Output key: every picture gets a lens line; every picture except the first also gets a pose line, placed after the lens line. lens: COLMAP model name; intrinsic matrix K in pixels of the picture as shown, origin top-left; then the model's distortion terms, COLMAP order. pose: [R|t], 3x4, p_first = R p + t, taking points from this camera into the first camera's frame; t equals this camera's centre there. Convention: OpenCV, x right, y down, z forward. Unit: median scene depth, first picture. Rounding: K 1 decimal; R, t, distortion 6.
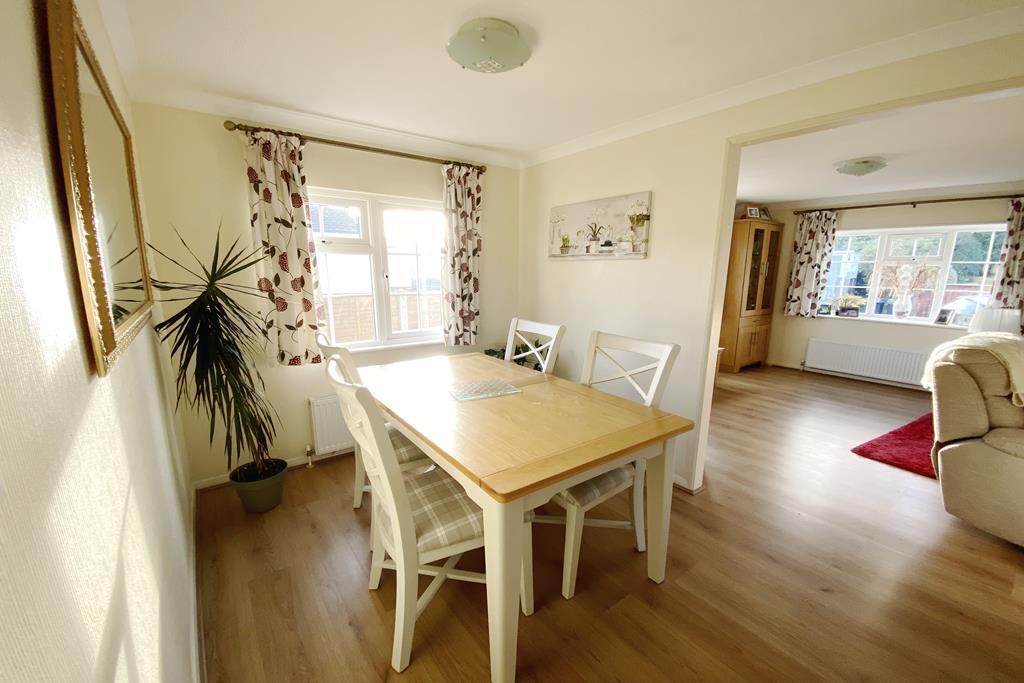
lens RADIAL K [[405.3, 0, 509.4], [0, 405.3, 356.5], [0, 0, 1]] dist [0.039520, -0.033864]
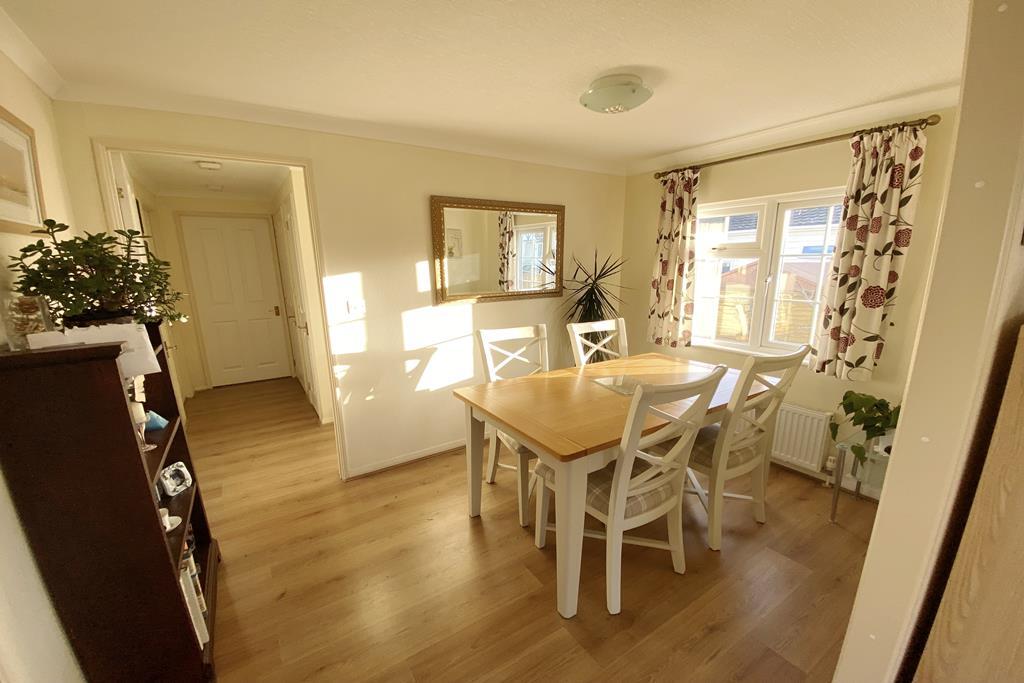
lens RADIAL K [[405.3, 0, 509.4], [0, 405.3, 356.5], [0, 0, 1]] dist [0.039520, -0.033864]
pose [[-0.031205, 0.203357, -0.978607, 0.653579], [-0.221833, 0.953257, 0.205163, -0.087642], [0.974585, 0.223490, 0.015365, 0.424800]]
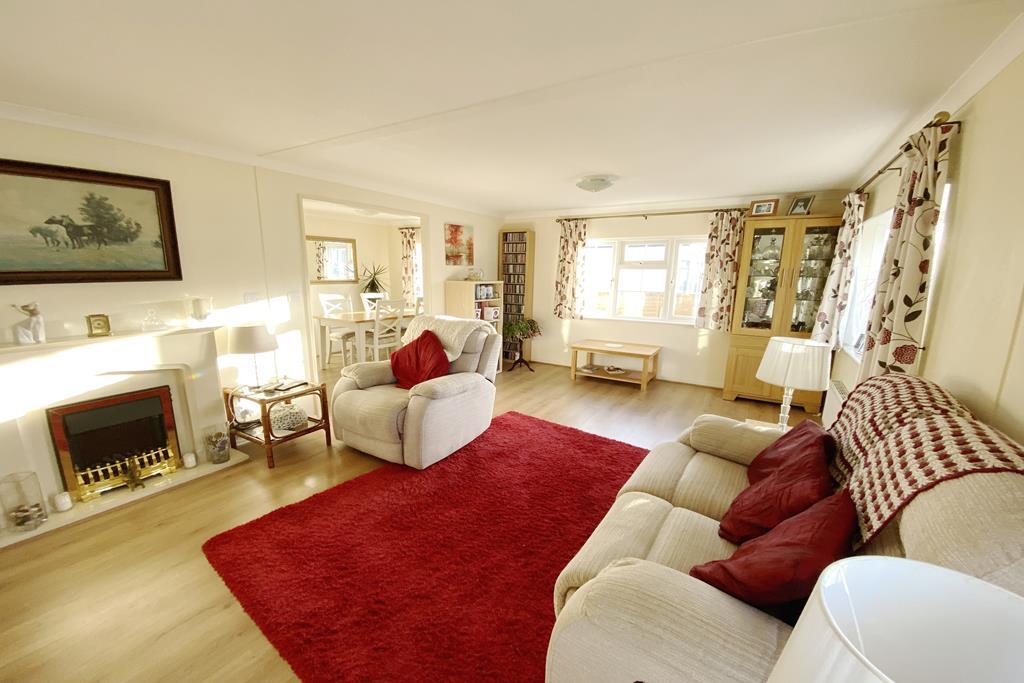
lens RADIAL K [[405.3, 0, 509.4], [0, 405.3, 356.5], [0, 0, 1]] dist [0.039520, -0.033864]
pose [[0.409662, 0.178800, -0.894543, 1.960424], [-0.216168, 0.971701, 0.095226, -0.052058], [0.886255, 0.154361, 0.436720, 0.364468]]
